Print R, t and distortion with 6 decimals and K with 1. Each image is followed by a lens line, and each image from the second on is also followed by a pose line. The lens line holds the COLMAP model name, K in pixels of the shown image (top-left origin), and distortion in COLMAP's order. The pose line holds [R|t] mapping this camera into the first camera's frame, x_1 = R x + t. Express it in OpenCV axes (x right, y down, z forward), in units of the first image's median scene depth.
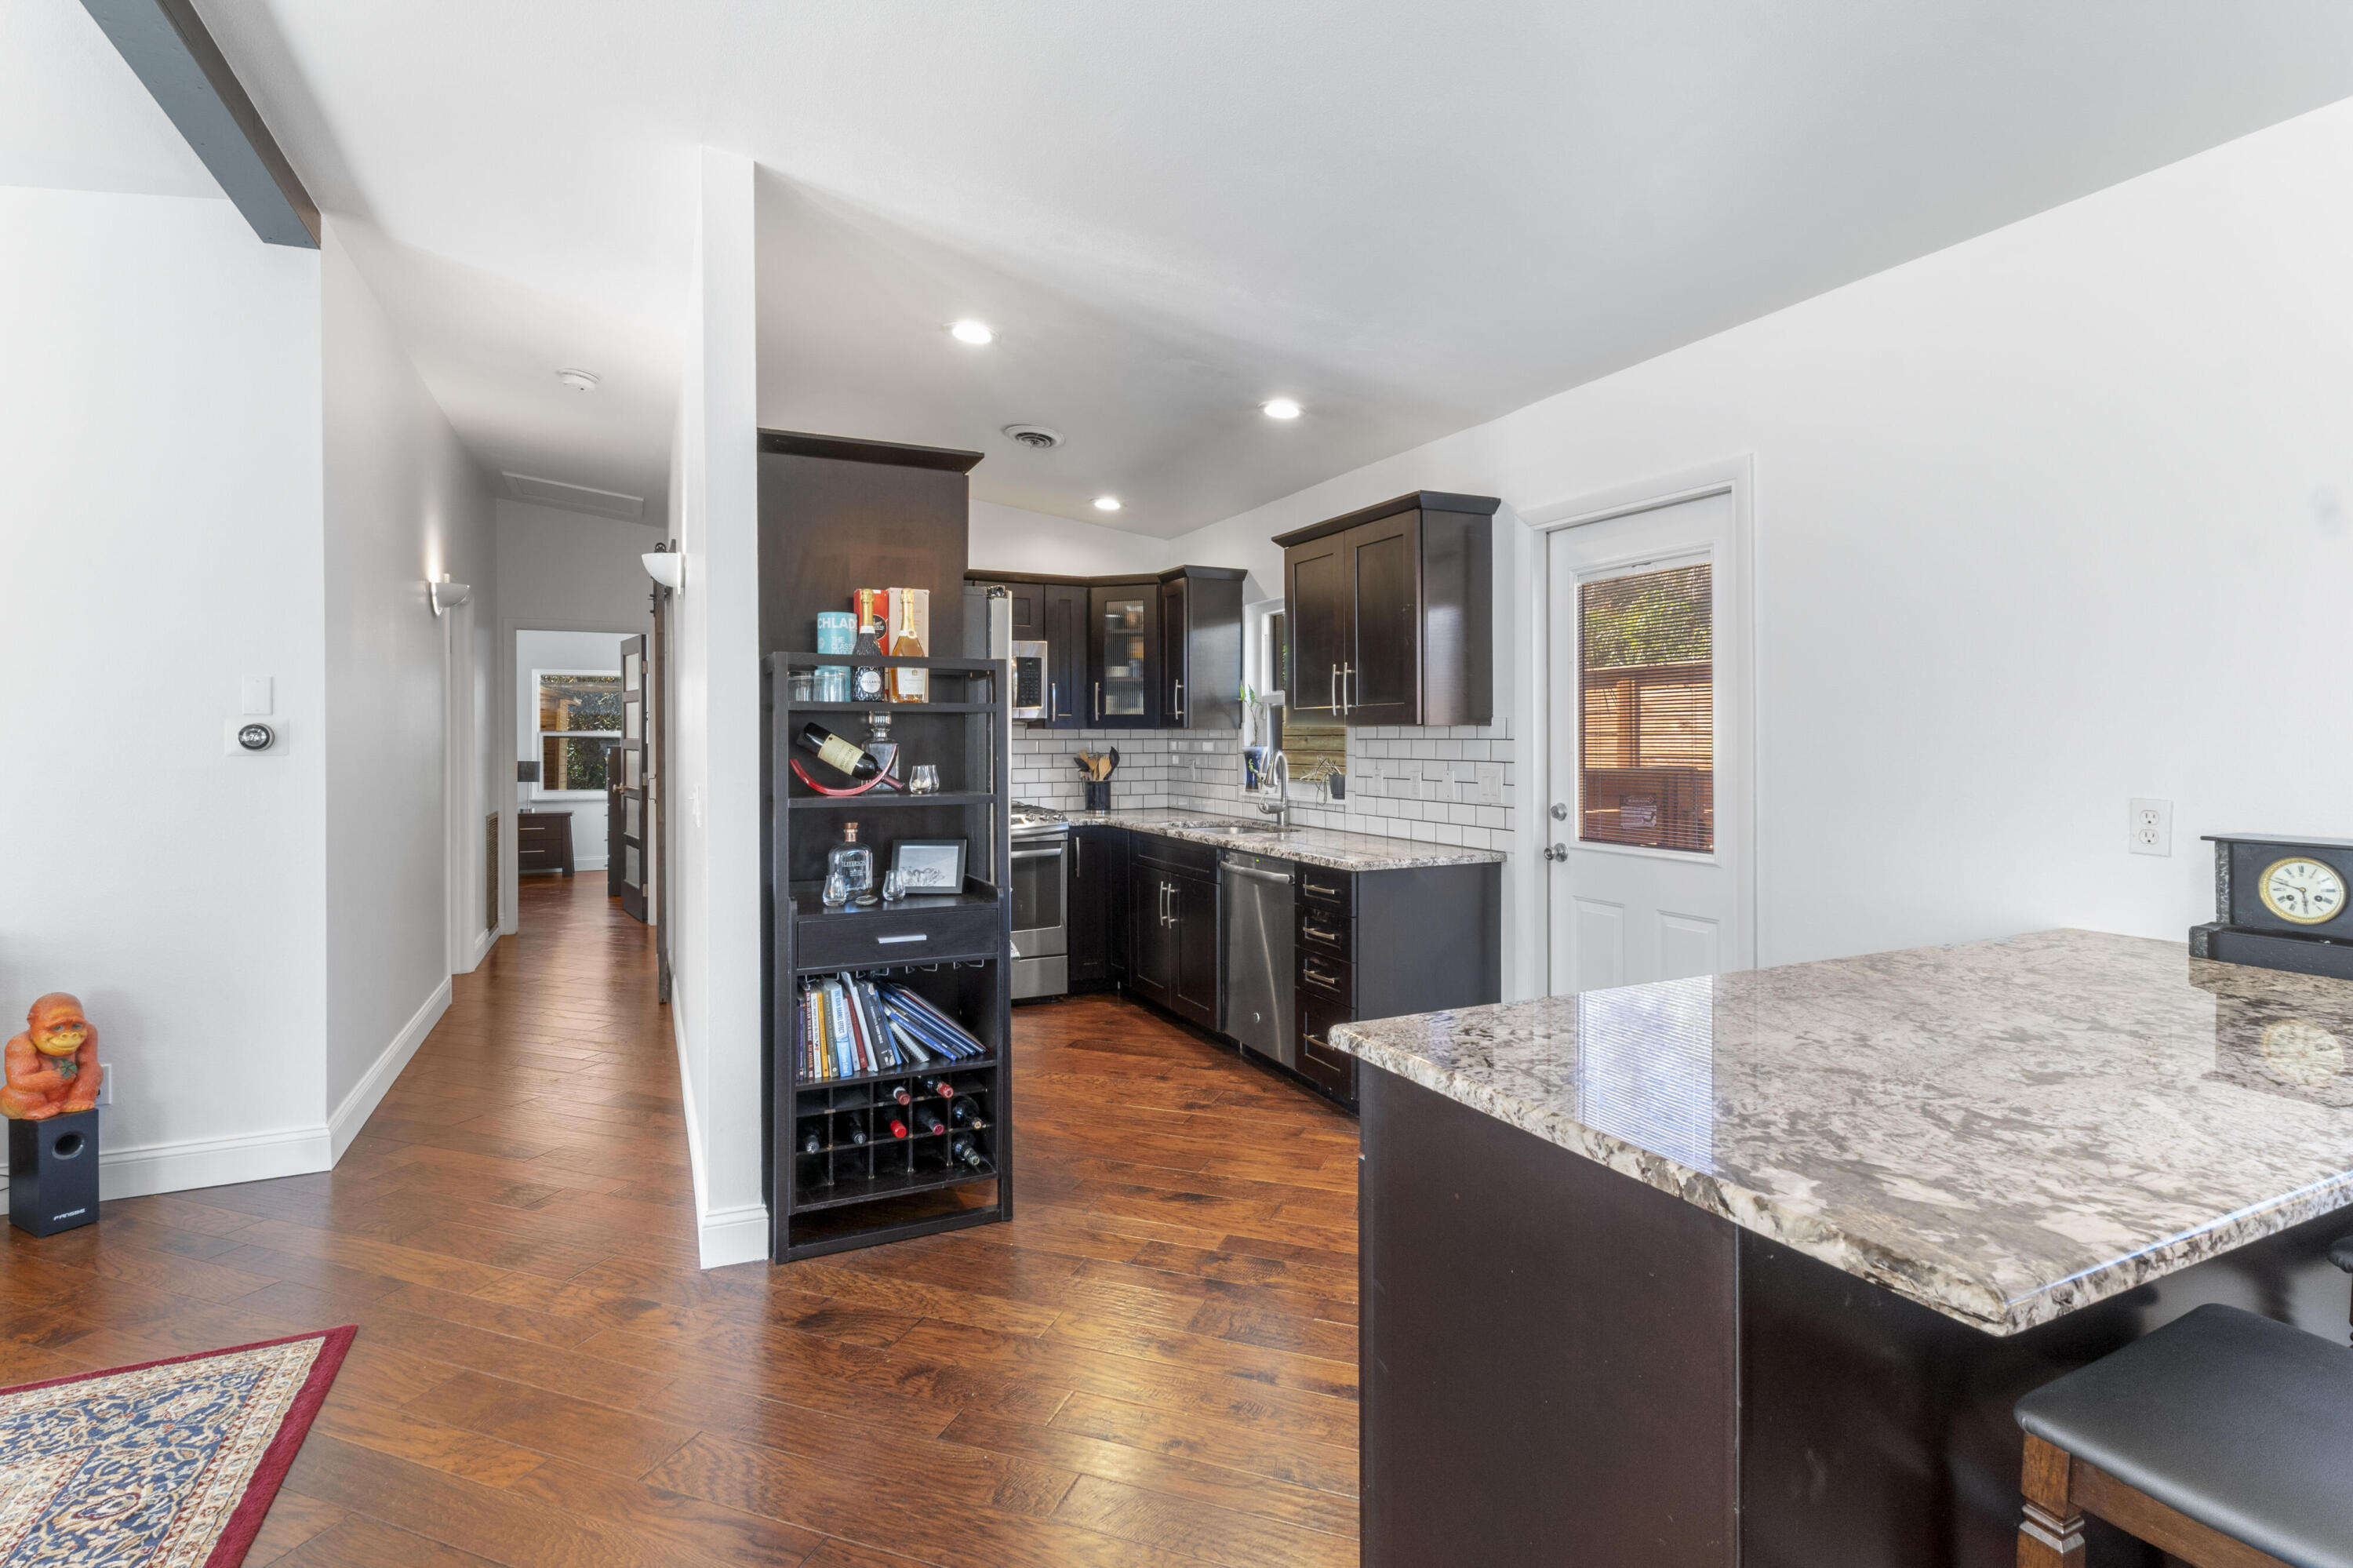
lens RADIAL K [[1112.7, 0, 1176.5], [0, 1112.7, 784.0], [0, 0, 1]] dist [-0.012973, -0.000225]
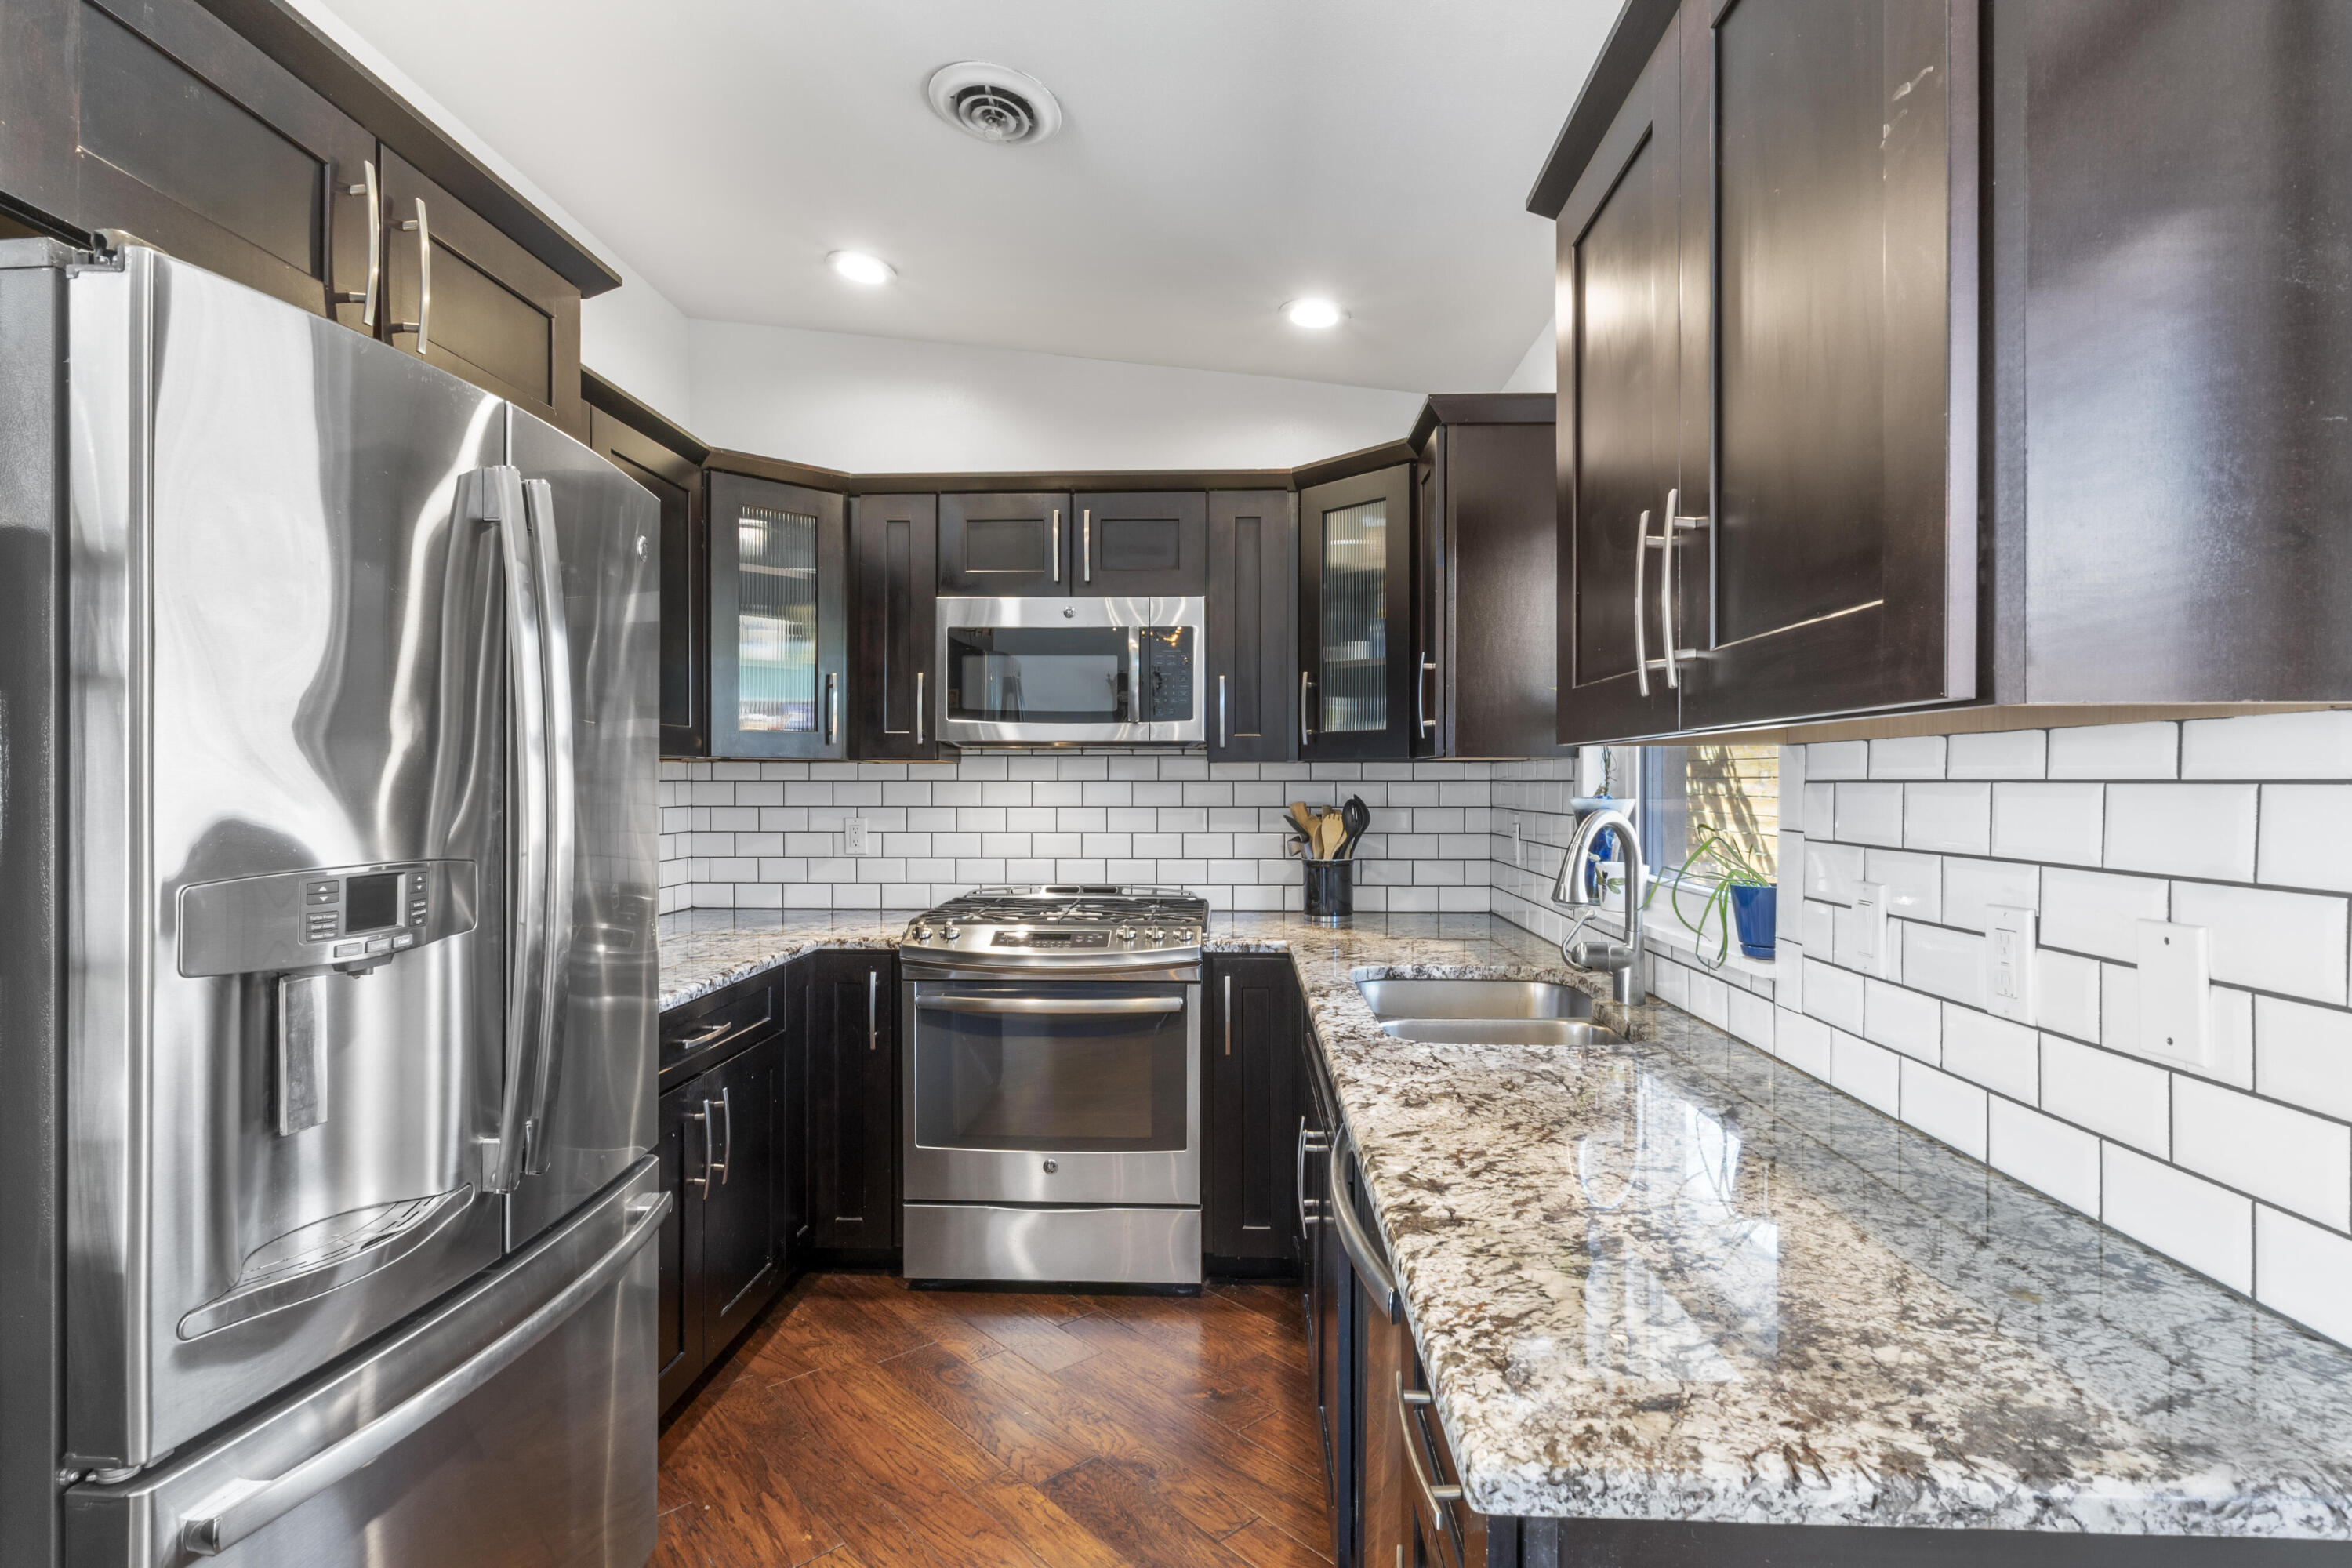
lens RADIAL K [[1144.4, 0, 1189.3], [0, 1144.4, 796.1], [0, 0, 1]] dist [0.038728, -0.000100]
pose [[0.886988, 0.008561, -0.461713, 0.182863], [-0.021639, 0.999500, -0.023038, -0.028251], [0.461285, 0.030426, 0.886730, 0.718135]]
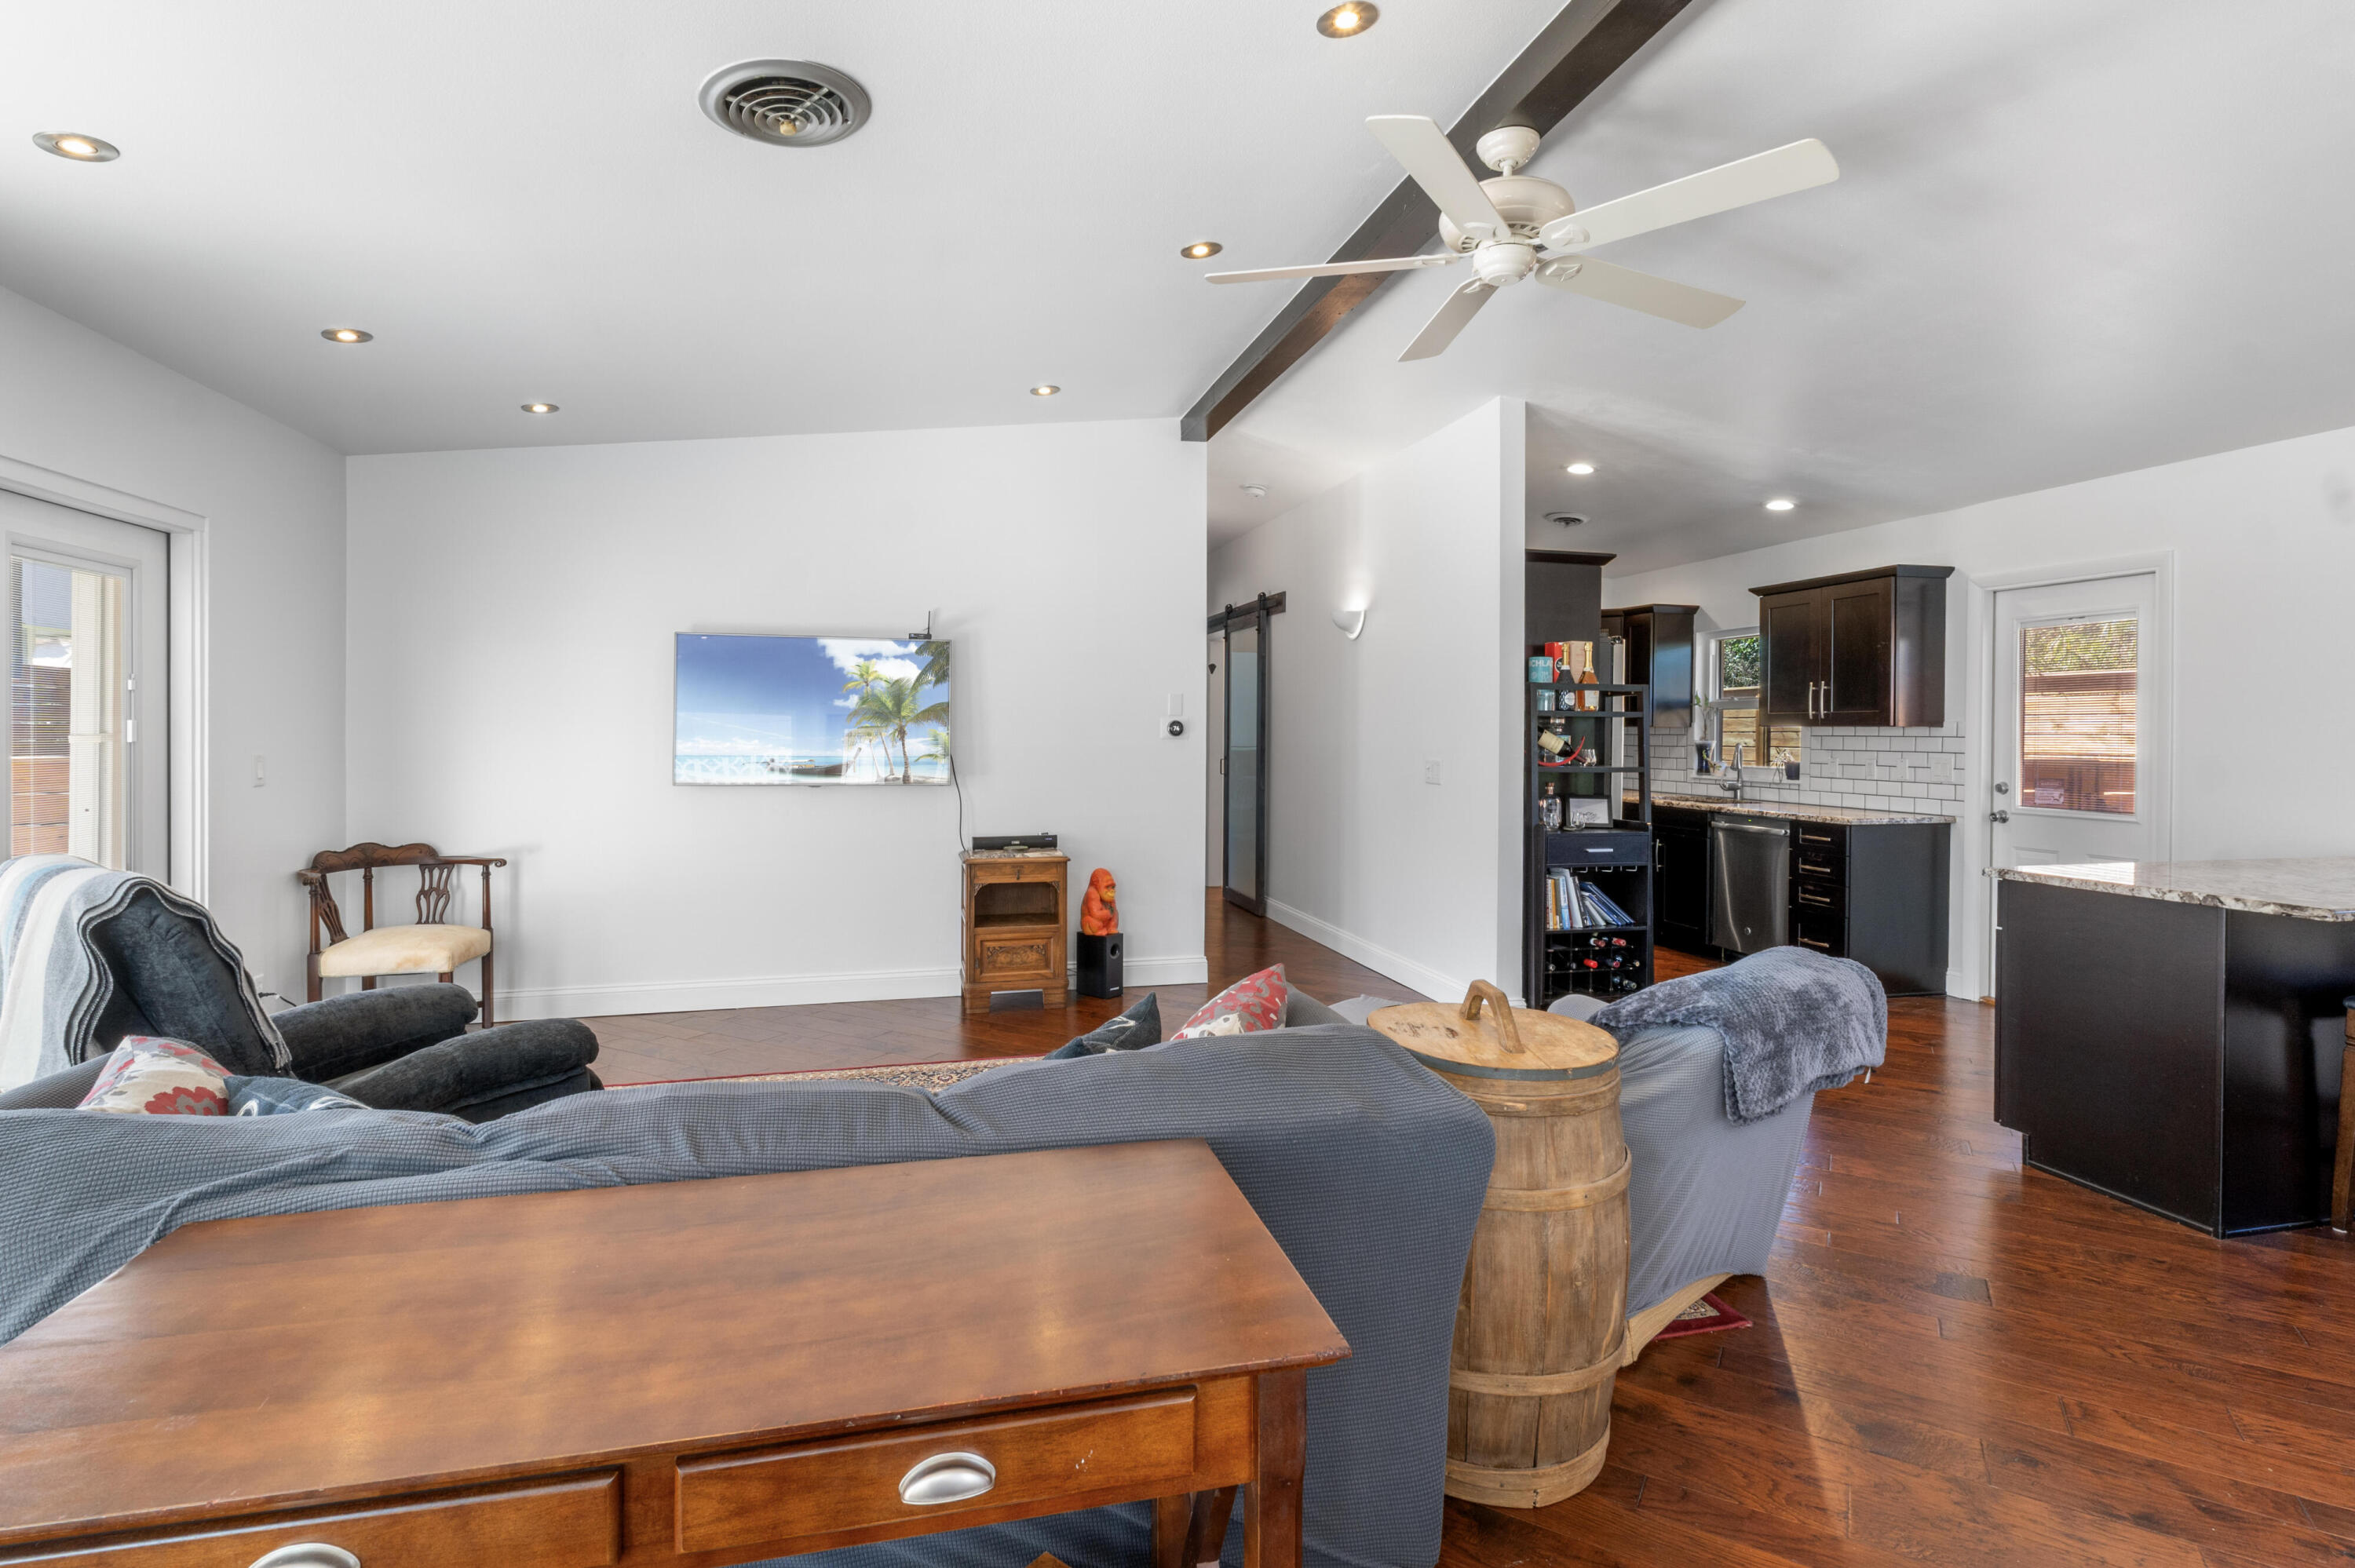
lens RADIAL K [[1123.6, 0, 1182.9], [0, 1123.6, 768.3], [0, 0, 1]] dist [0.001080, -0.000047]
pose [[0.982028, 0.015394, -0.188104, -0.385194], [-0.016893, 0.999837, -0.006372, 0.024666], [0.187975, 0.009435, 0.982128, -0.568317]]
